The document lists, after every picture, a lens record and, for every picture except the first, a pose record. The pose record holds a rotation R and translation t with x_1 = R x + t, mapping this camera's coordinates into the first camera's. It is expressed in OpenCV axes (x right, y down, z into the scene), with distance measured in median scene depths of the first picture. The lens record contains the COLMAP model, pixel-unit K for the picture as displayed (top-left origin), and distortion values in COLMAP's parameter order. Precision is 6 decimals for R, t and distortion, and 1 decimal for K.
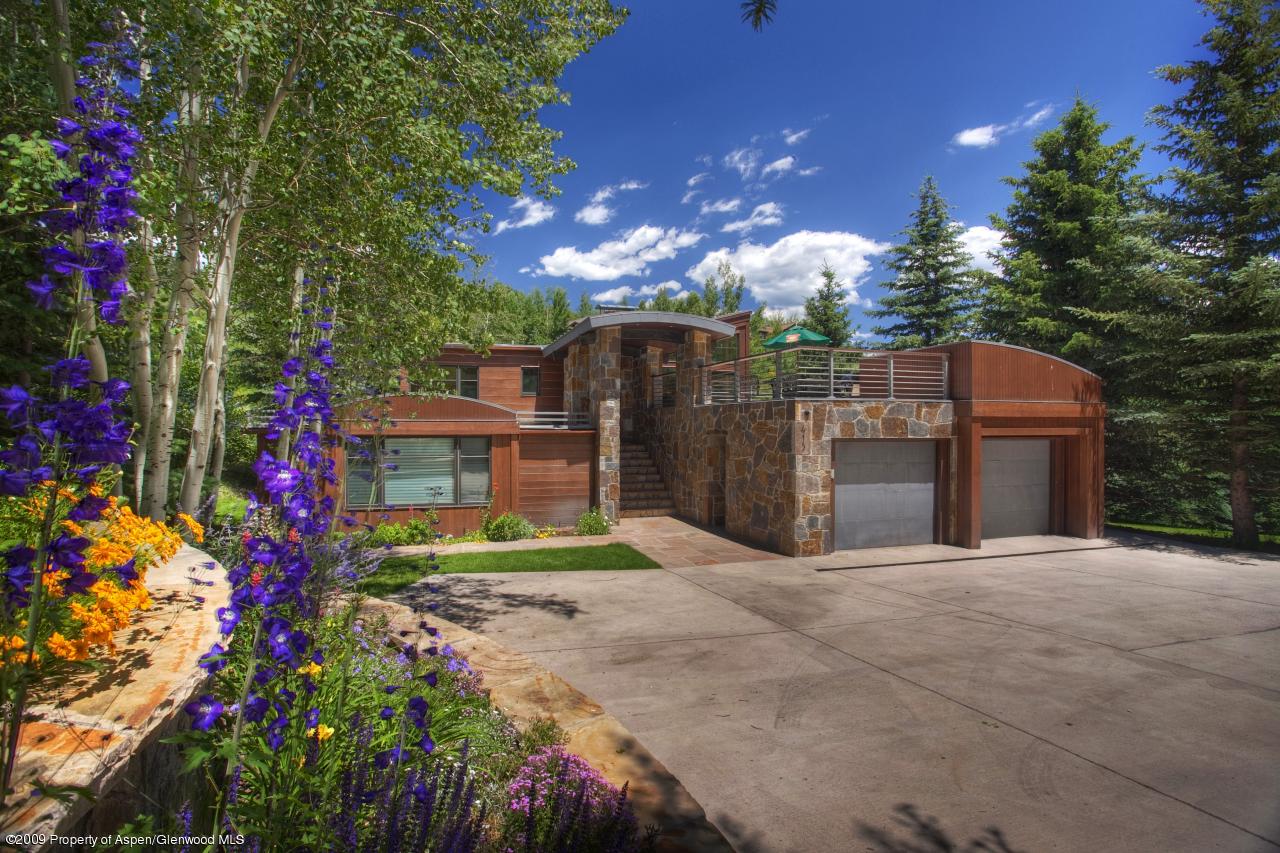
lens RADIAL K [[624.3, 0, 640.0], [0, 624.3, 426.5], [0, 0, 1]] dist [-0.071681, 0.034967]
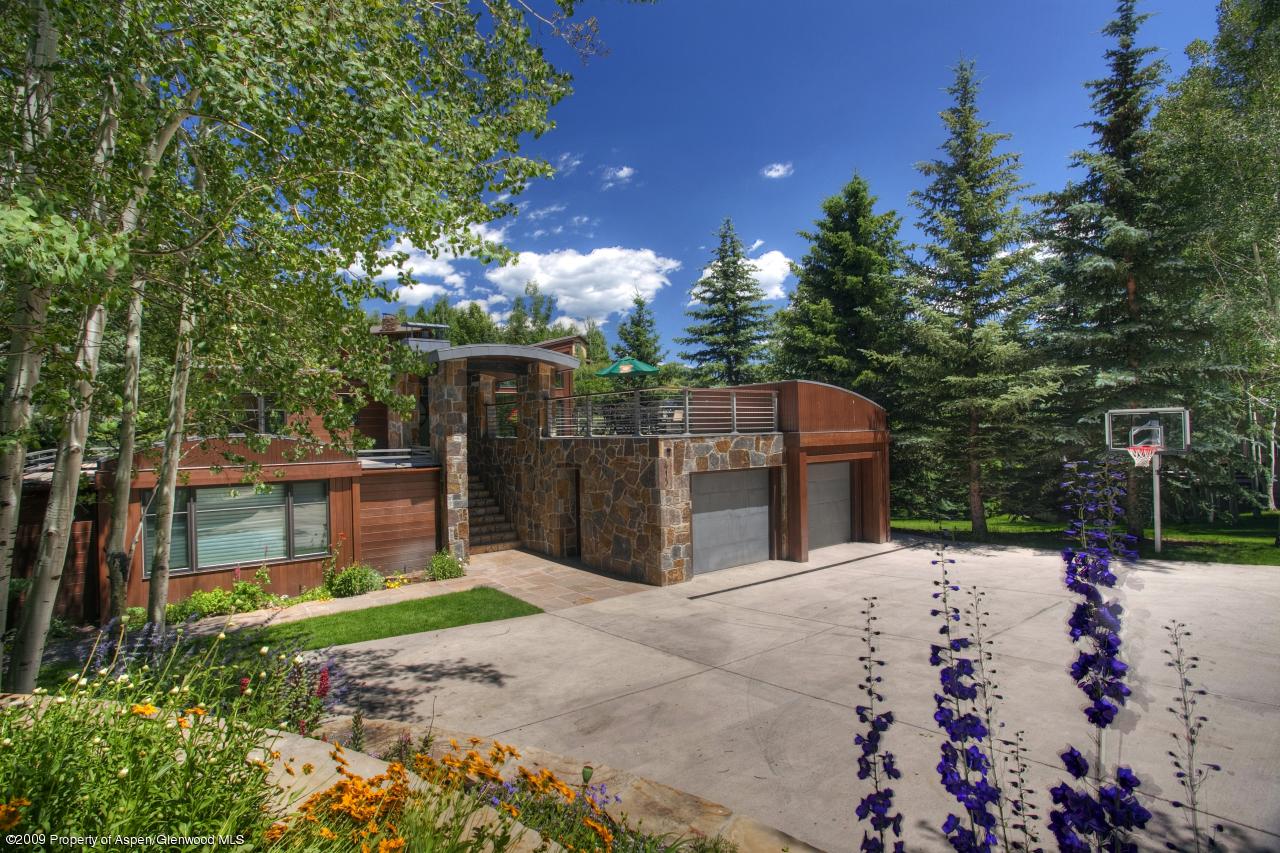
lens RADIAL K [[624.3, 0, 640.0], [0, 624.3, 426.5], [0, 0, 1]] dist [-0.071681, 0.034967]
pose [[0.941196, -0.017785, 0.337393, -0.117842], [0.023094, 0.999665, -0.011727, -0.042925], [-0.337072, 0.018829, 0.941291, 0.004674]]
